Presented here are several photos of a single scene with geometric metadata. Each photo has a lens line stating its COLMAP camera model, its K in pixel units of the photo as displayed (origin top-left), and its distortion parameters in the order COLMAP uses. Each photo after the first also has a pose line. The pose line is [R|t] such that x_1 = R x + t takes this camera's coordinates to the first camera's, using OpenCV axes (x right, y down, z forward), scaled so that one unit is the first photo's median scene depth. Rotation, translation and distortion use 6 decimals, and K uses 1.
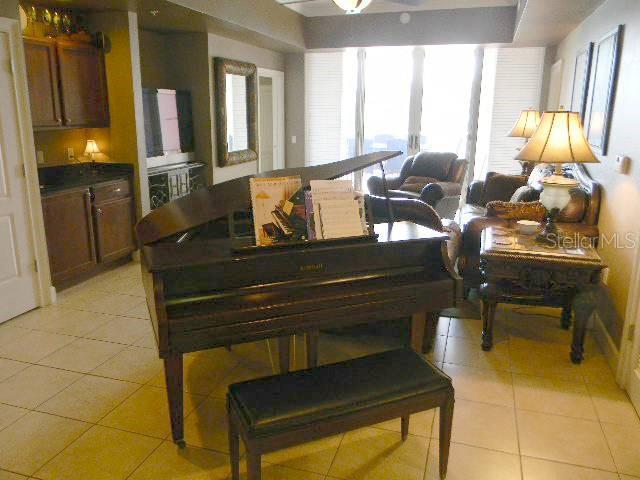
lens RADIAL K [[518.9, 0, 321.2], [0, 518.9, 242.2], [0, 0, 1]] dist [-0.013401, 0.006554]
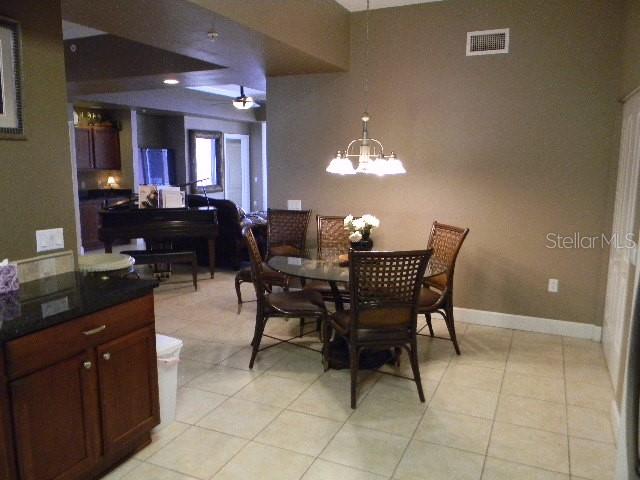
lens RADIAL K [[518.9, 0, 318.4], [0, 518.9, 239.1], [0, 0, 1]] dist [-0.013401, 0.006554]
pose [[0.992920, 0.015608, -0.117756, 0.527523], [-0.026646, 0.995332, -0.092753, 0.181698], [0.115759, 0.095234, 0.988701, -0.742018]]
